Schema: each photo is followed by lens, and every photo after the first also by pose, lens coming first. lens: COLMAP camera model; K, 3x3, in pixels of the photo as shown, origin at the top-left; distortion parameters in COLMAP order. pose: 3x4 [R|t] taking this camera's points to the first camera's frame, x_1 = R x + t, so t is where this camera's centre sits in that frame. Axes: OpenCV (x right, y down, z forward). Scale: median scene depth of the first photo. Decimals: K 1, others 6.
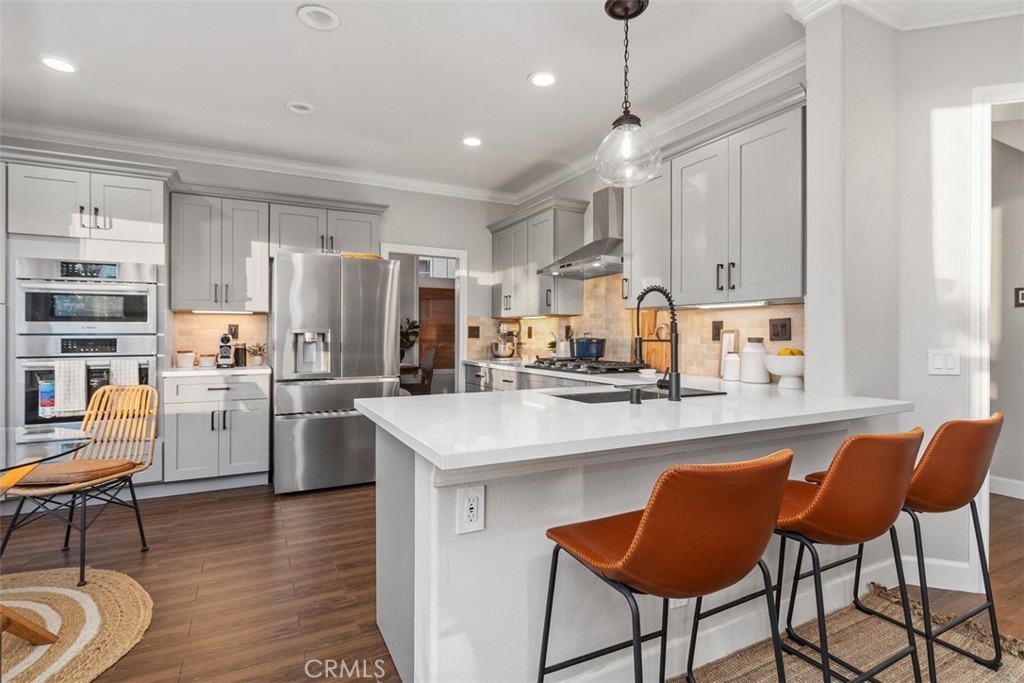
lens RADIAL K [[503.9, 0, 511.5], [0, 503.9, 333.3], [0, 0, 1]] dist [0.000283, 0.000416]
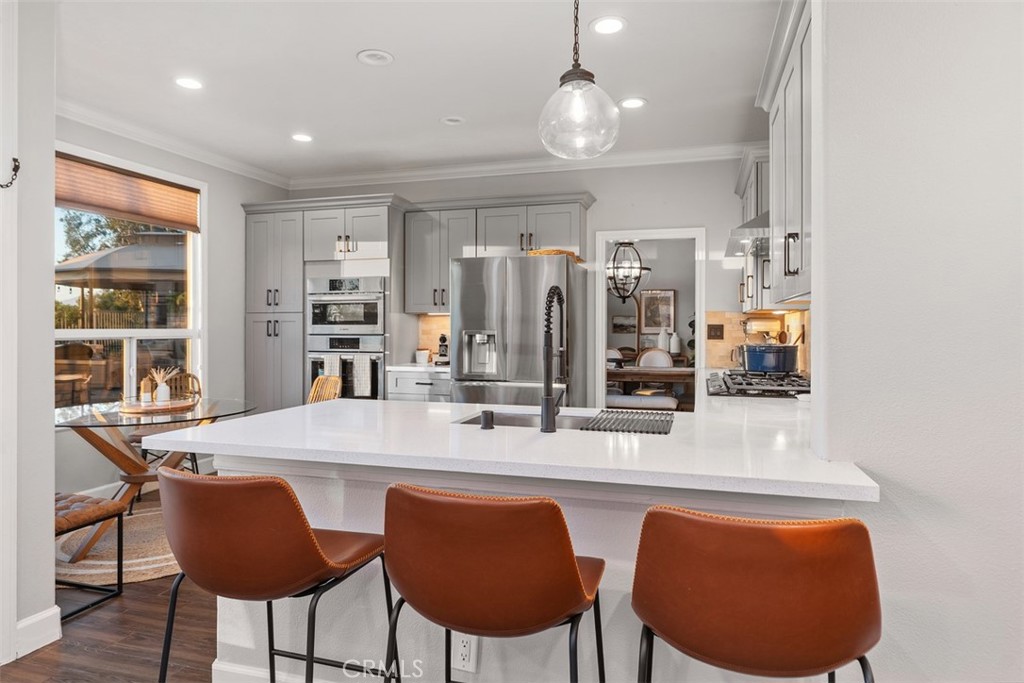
lens RADIAL K [[625.6, 0, 510.7], [0, 625.6, 325.1], [0, 0, 1]] dist [-0.002684, -0.000682]
pose [[0.718986, -0.002545, -0.695020, 0.524927], [0.002424, 0.999996, -0.001154, -0.017547], [0.695020, -0.000855, 0.718990, 0.136406]]
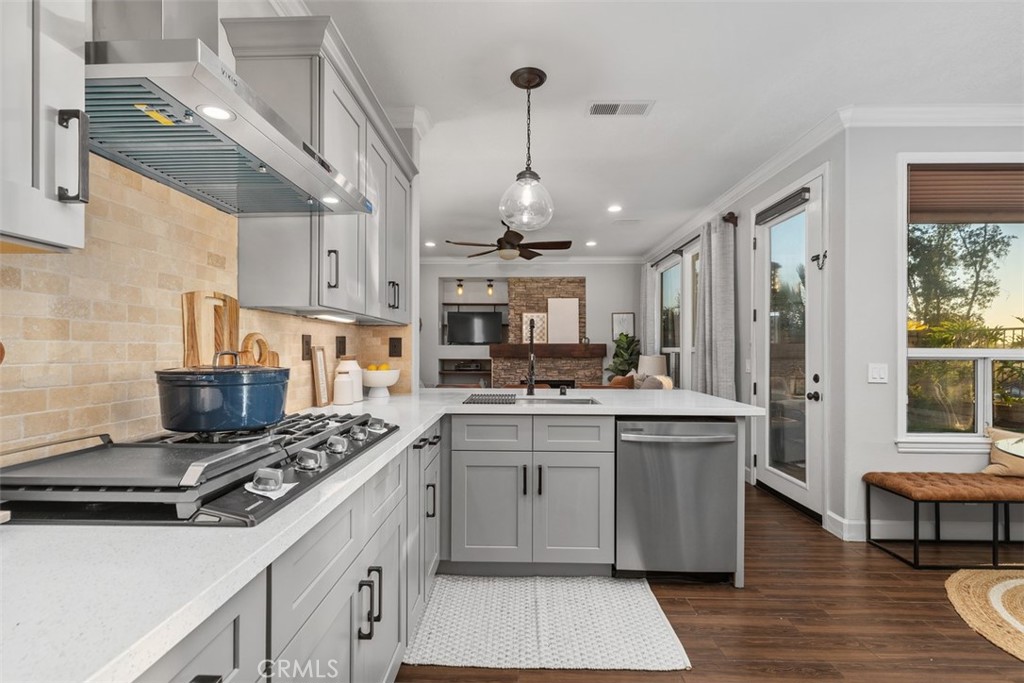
lens RADIAL K [[460.6, 0, 507.7], [0, 460.6, 348.1], [0, 0, 1]] dist [0.002169, -0.000078]
pose [[-0.875050, -0.005950, 0.483996, -0.165262], [-0.007919, 0.999967, -0.002025, -0.004605], [-0.483968, -0.005604, -0.875068, 1.242248]]
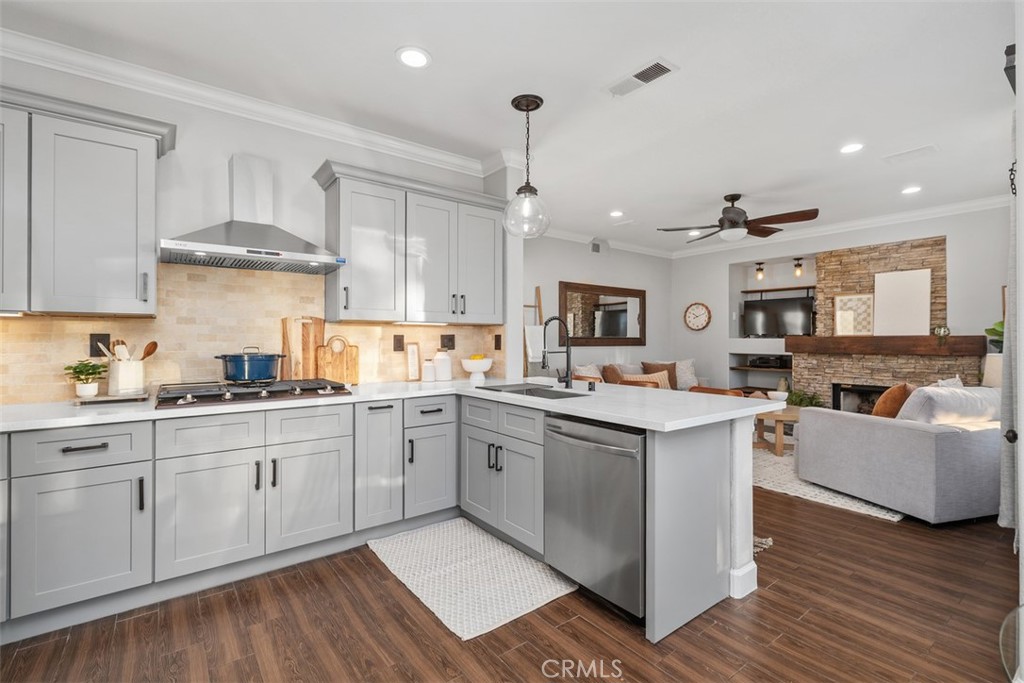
lens RADIAL K [[462.2, 0, 511.6], [0, 462.2, 335.5], [0, 0, 1]] dist [0.002364, -0.000401]
pose [[-0.171179, 0.003641, 0.985233, -0.612526], [-0.005778, 0.999972, -0.004699, -0.016675], [-0.985223, -0.006497, -0.171154, 0.784352]]
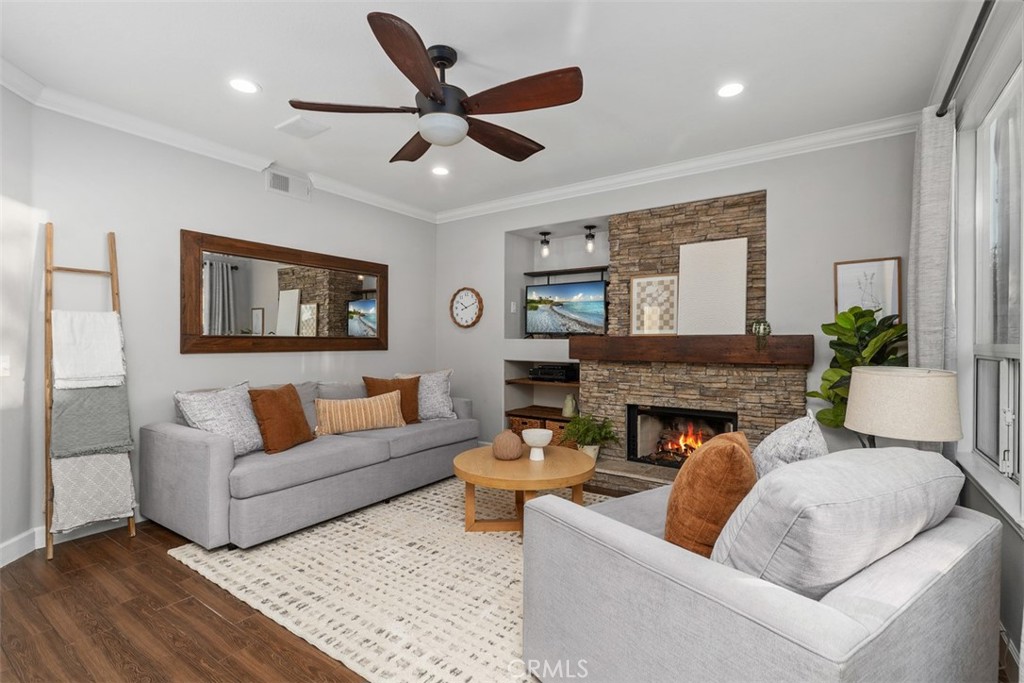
lens RADIAL K [[467.2, 0, 512.0], [0, 467.2, 341.5], [0, 0, 1]] dist [0.003404, 0.000086]
pose [[-0.465743, -0.007716, 0.884886, -0.080665], [-0.007755, 0.999959, 0.004638, -0.017731], [-0.884886, -0.004702, -0.465784, 0.176875]]
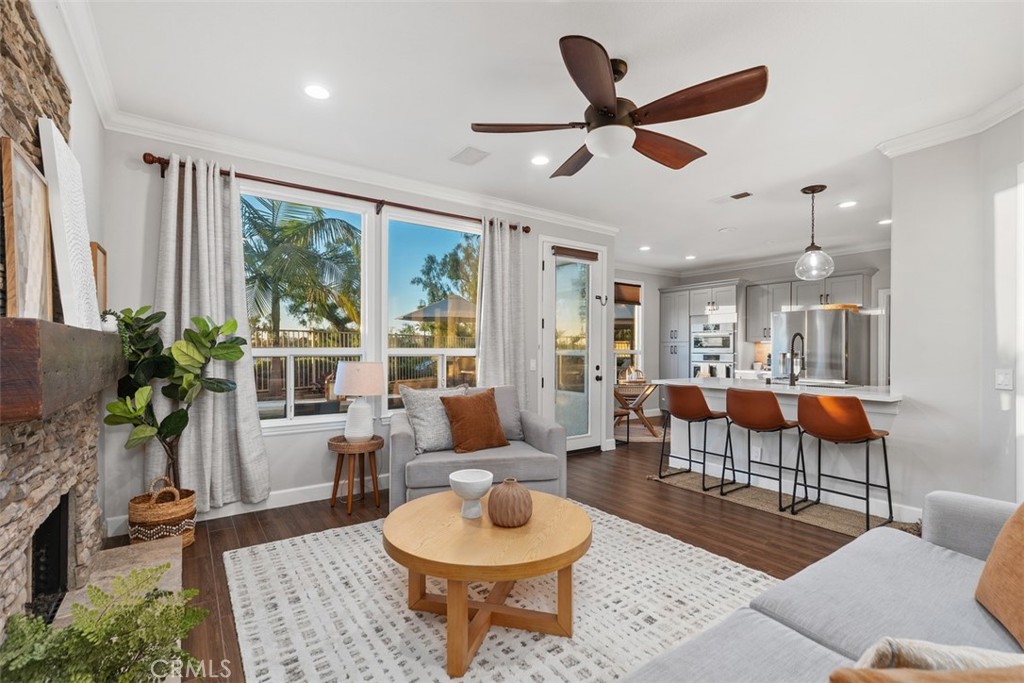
lens RADIAL K [[460.6, 0, 507.7], [0, 460.6, 348.1], [0, 0, 1]] dist [0.002169, -0.000078]
pose [[0.132642, -0.003633, -0.991157, 1.170689], [-0.001357, 0.999992, -0.003847, -0.011698], [0.991163, 0.001855, 0.132636, -0.271283]]
